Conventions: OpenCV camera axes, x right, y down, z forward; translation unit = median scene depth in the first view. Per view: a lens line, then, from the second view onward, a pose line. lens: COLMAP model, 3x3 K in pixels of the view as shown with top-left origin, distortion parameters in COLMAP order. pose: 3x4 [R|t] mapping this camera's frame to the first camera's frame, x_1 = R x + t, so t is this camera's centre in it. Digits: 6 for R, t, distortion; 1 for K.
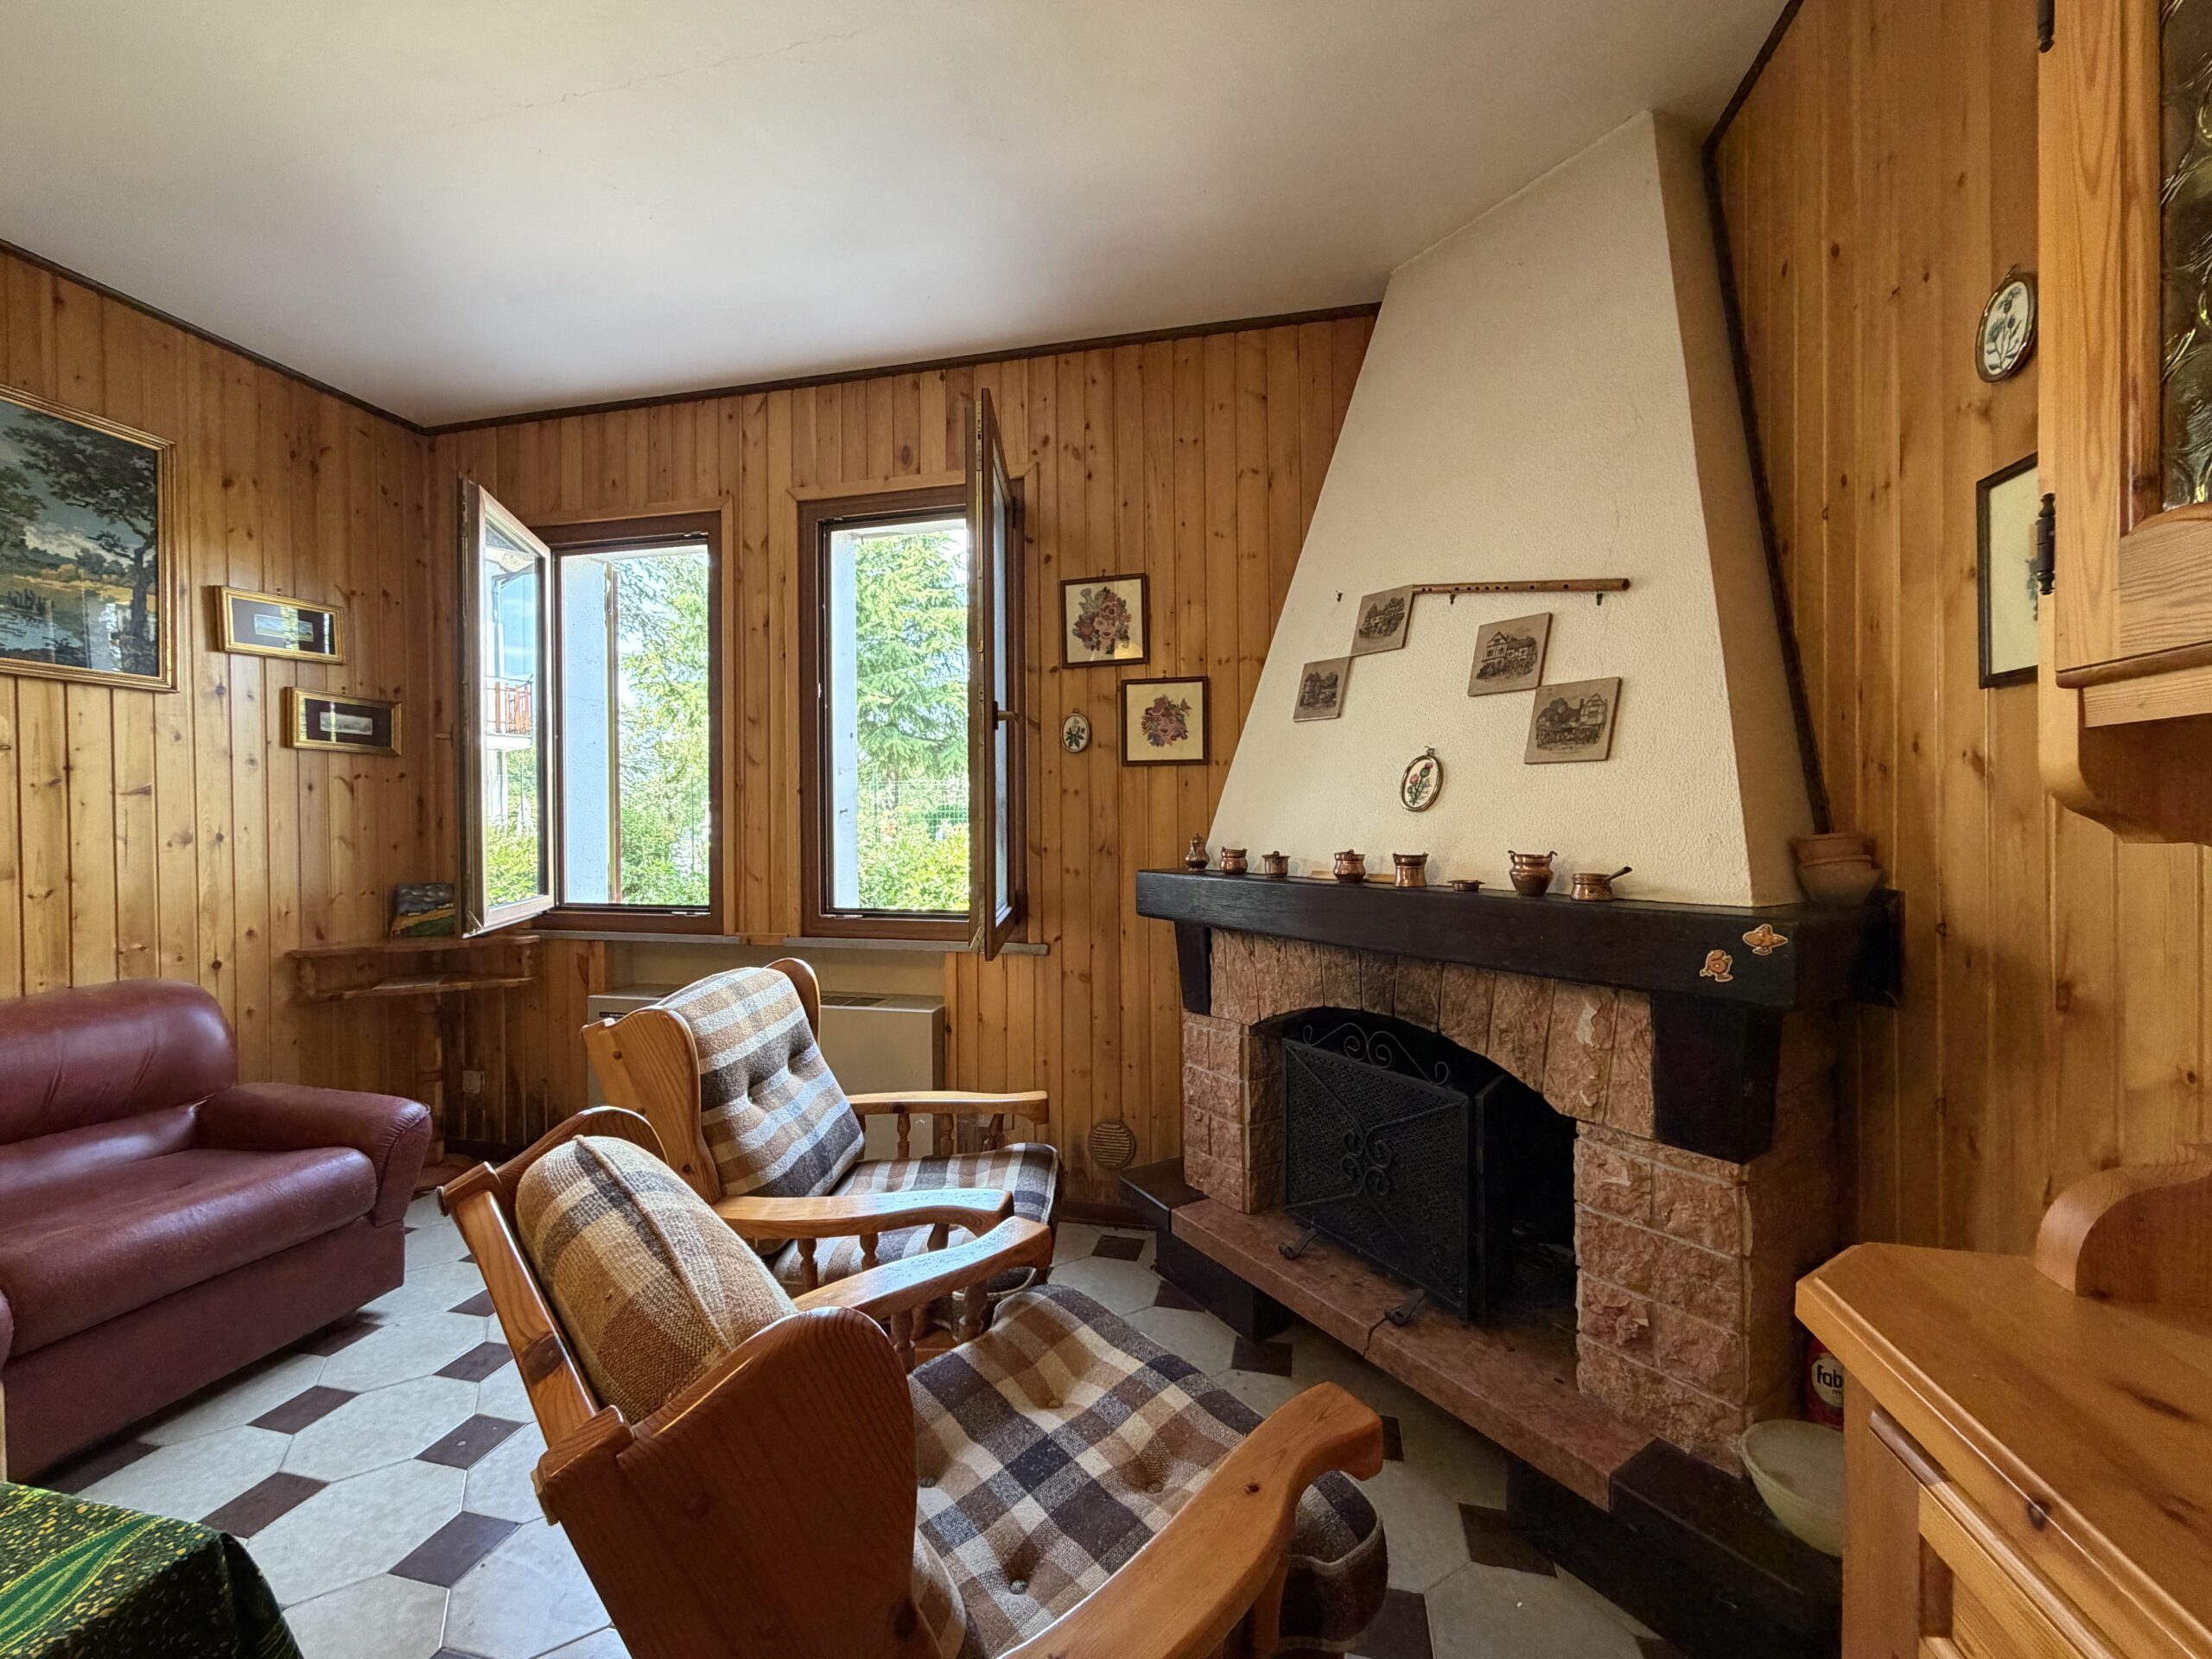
lens RADIAL K [[882.5, 0, 1099.9], [0, 882.5, 827.9], [0, 0, 1]] dist [0.000733, 0.000011]
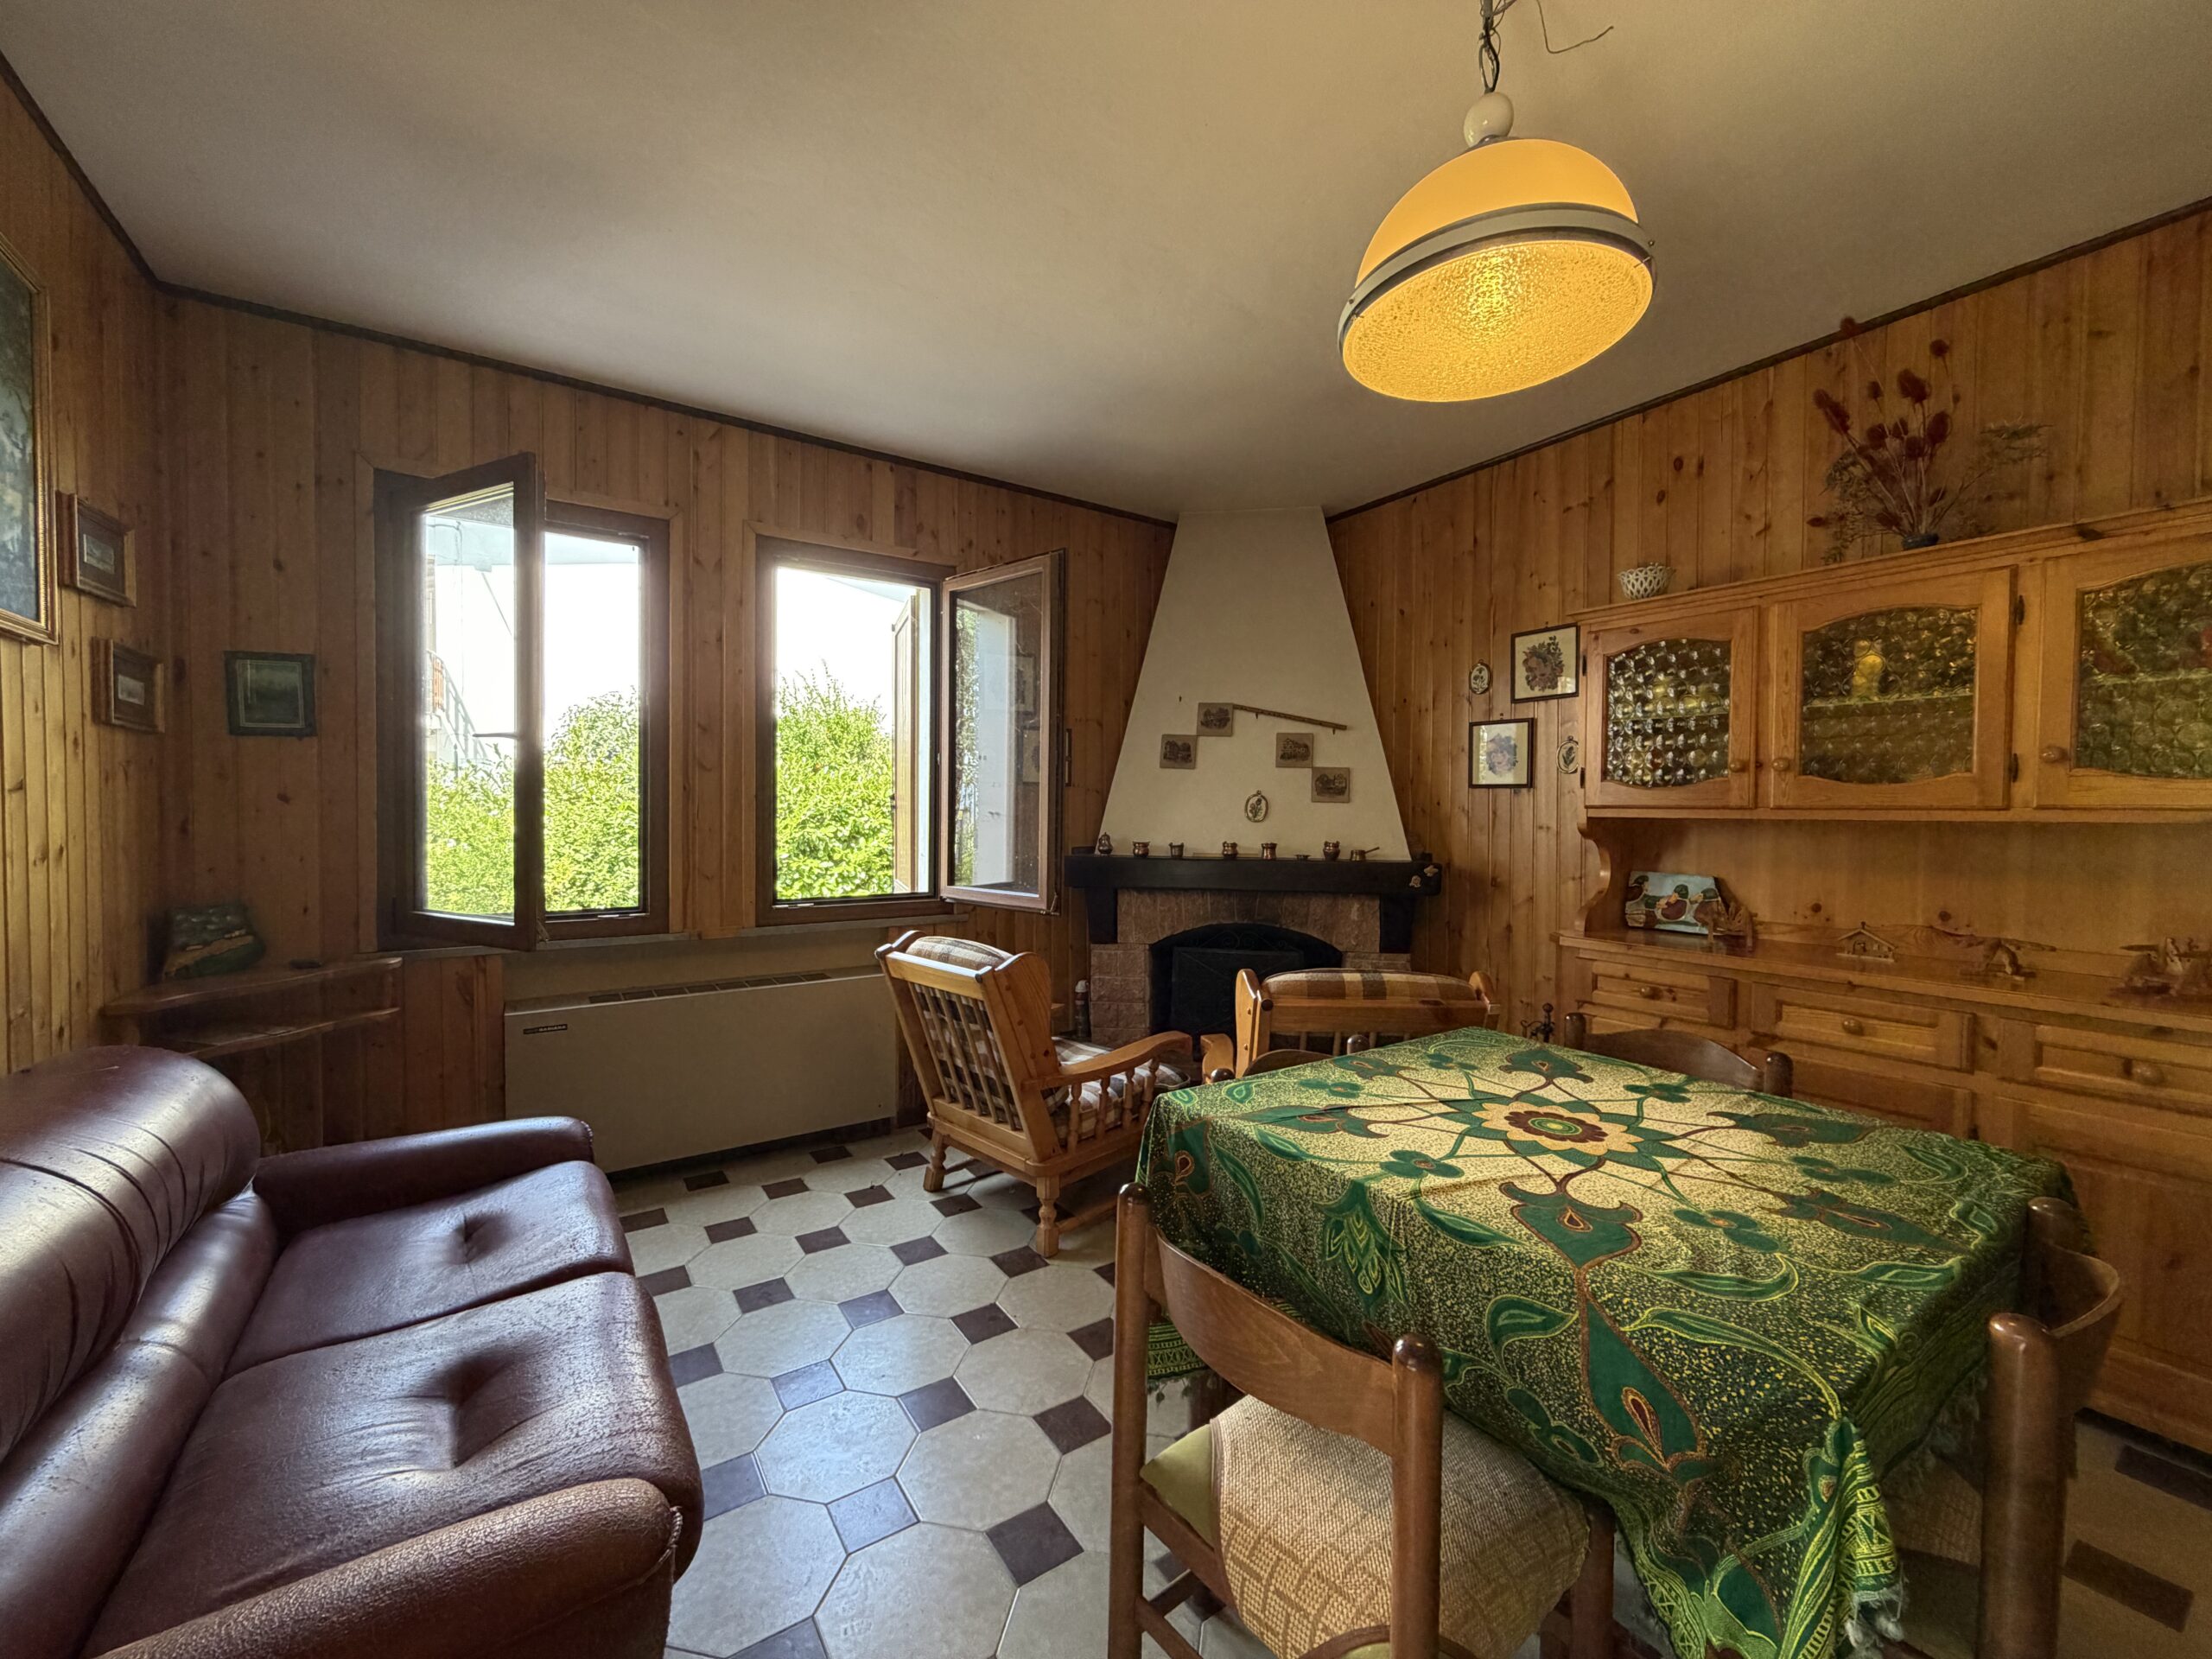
lens RADIAL K [[882.5, 0, 1099.9], [0, 882.5, 827.9], [0, 0, 1]] dist [0.000733, 0.000011]
pose [[0.684212, -0.007318, 0.729247, -1.259210], [-0.006516, 0.999848, 0.016146, -0.032977], [-0.729254, -0.015799, 0.684060, -0.113183]]
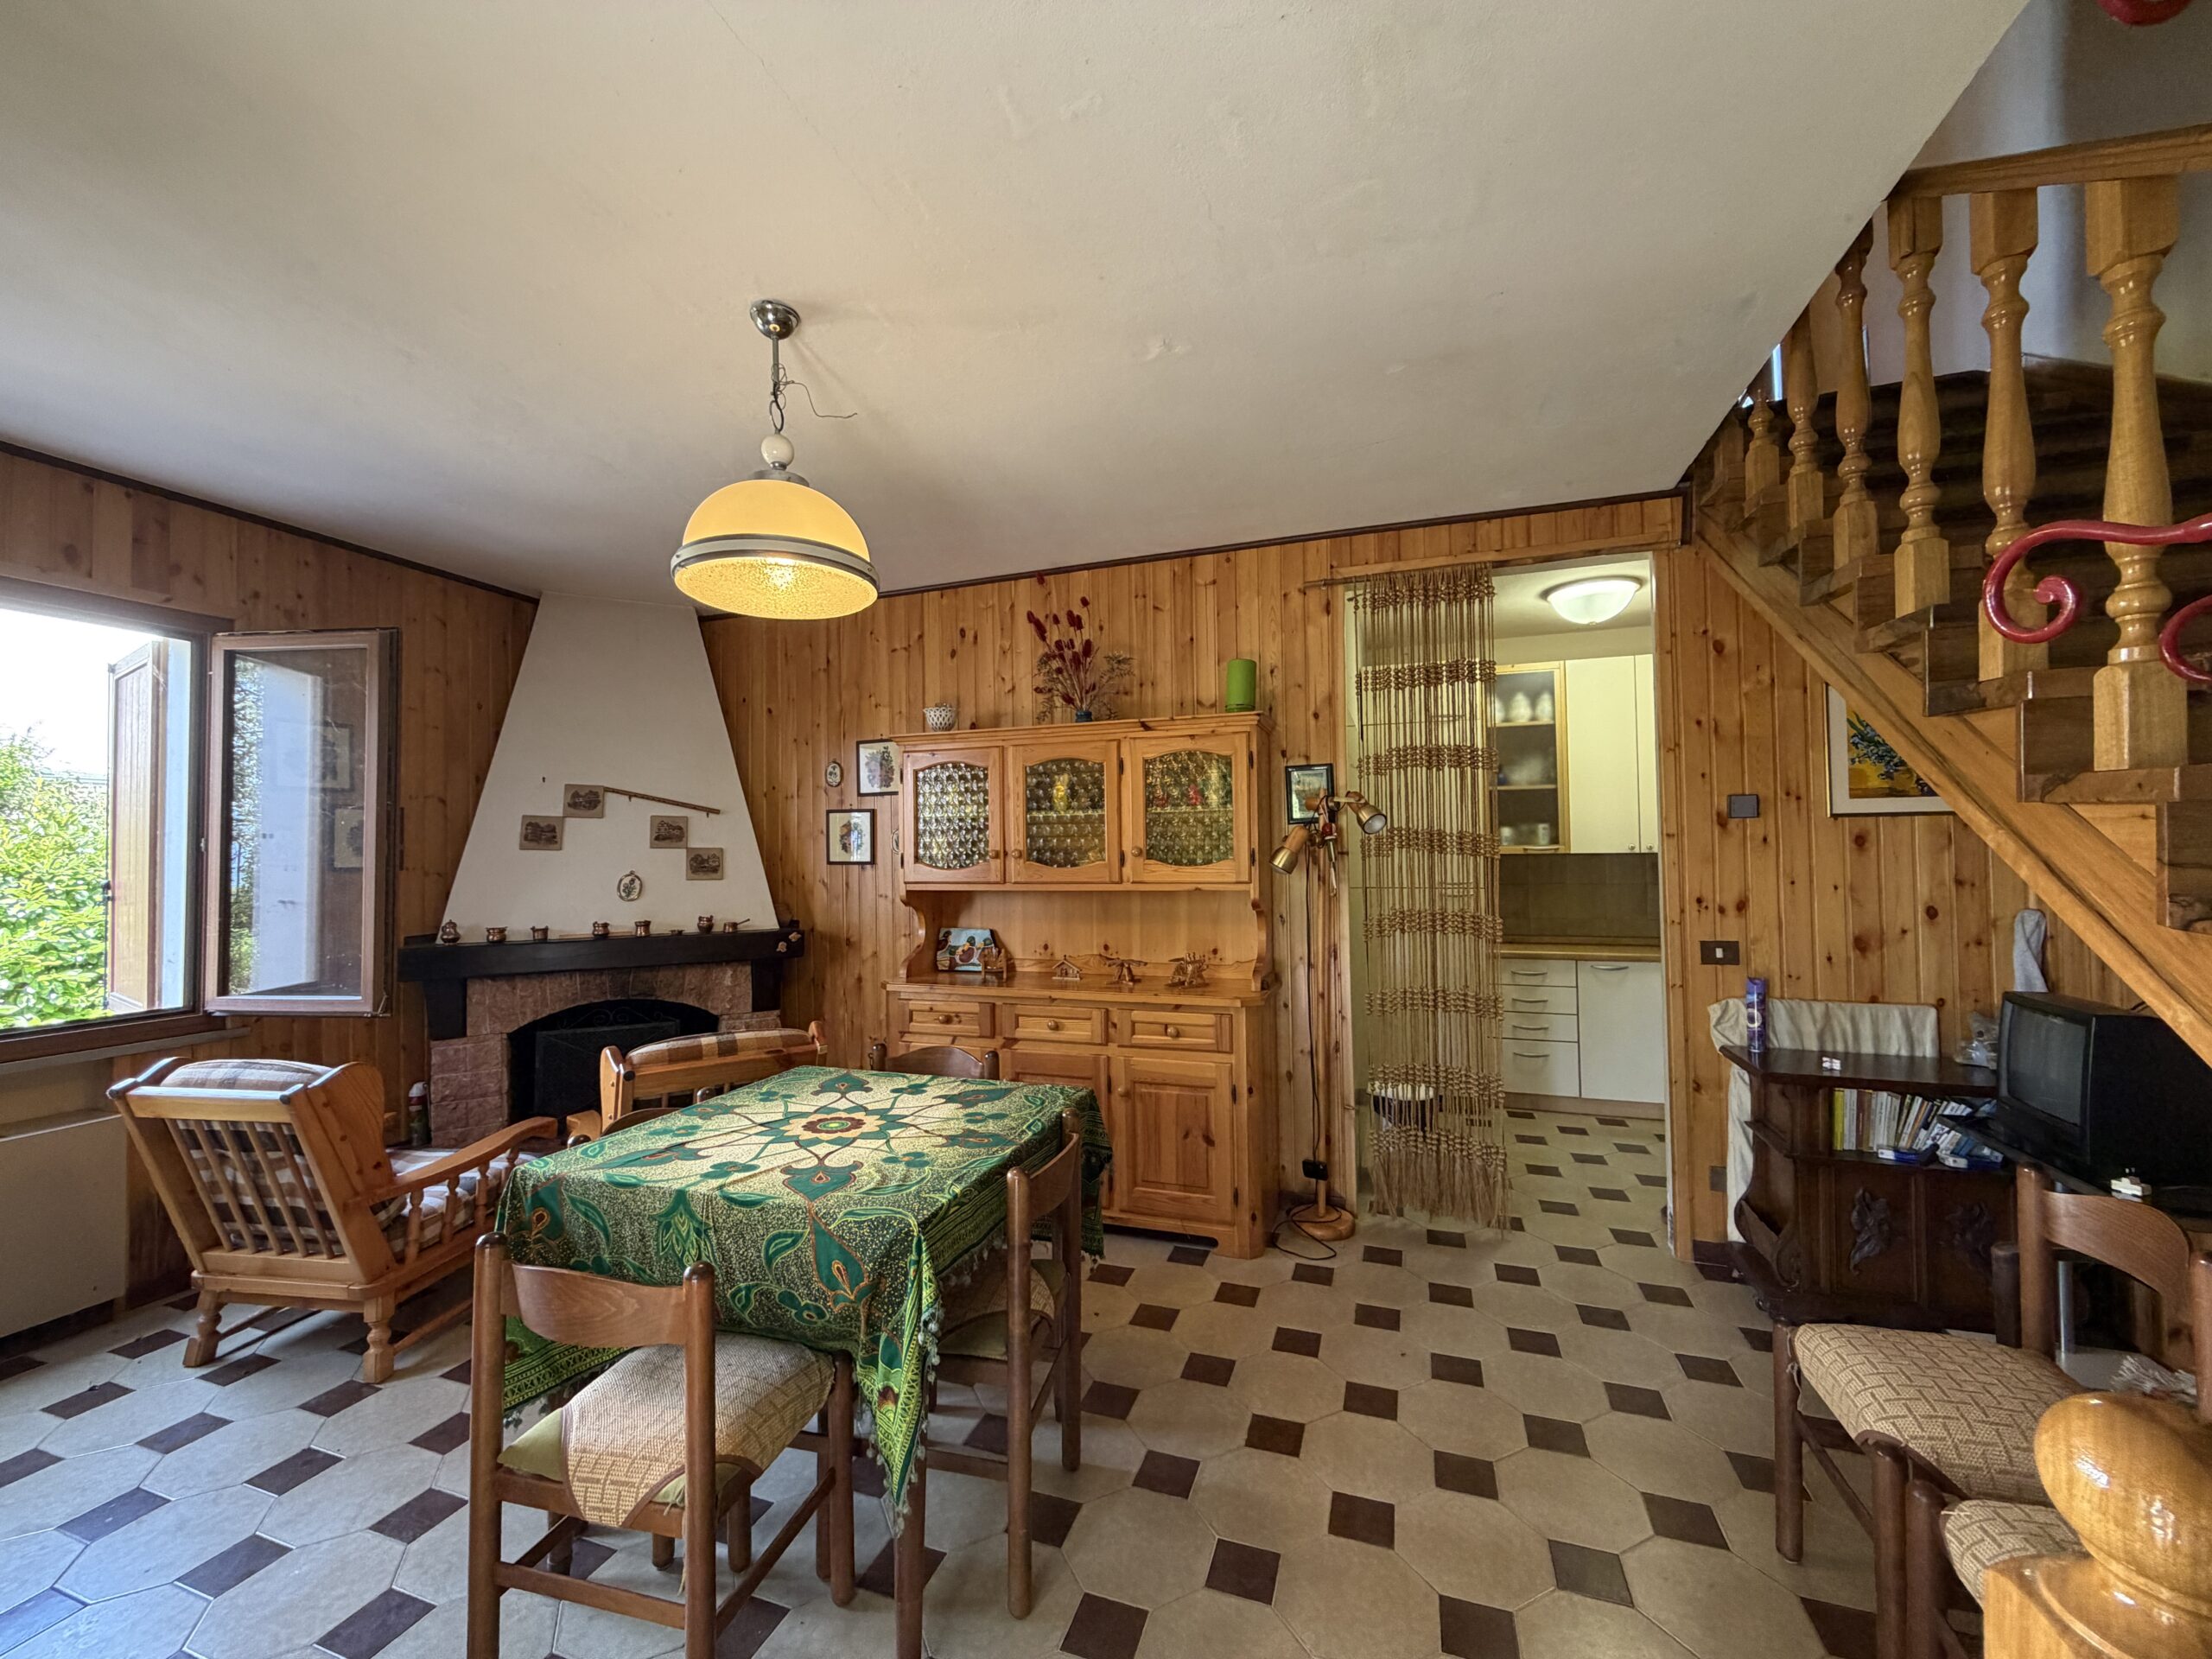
lens RADIAL K [[882.5, 0, 1099.9], [0, 882.5, 827.9], [0, 0, 1]] dist [0.000733, 0.000011]
pose [[0.107096, 0.031204, 0.993759, -1.509644], [0.017225, 0.999299, -0.033234, -0.096395], [-0.994099, 0.020676, 0.106484, -0.325805]]
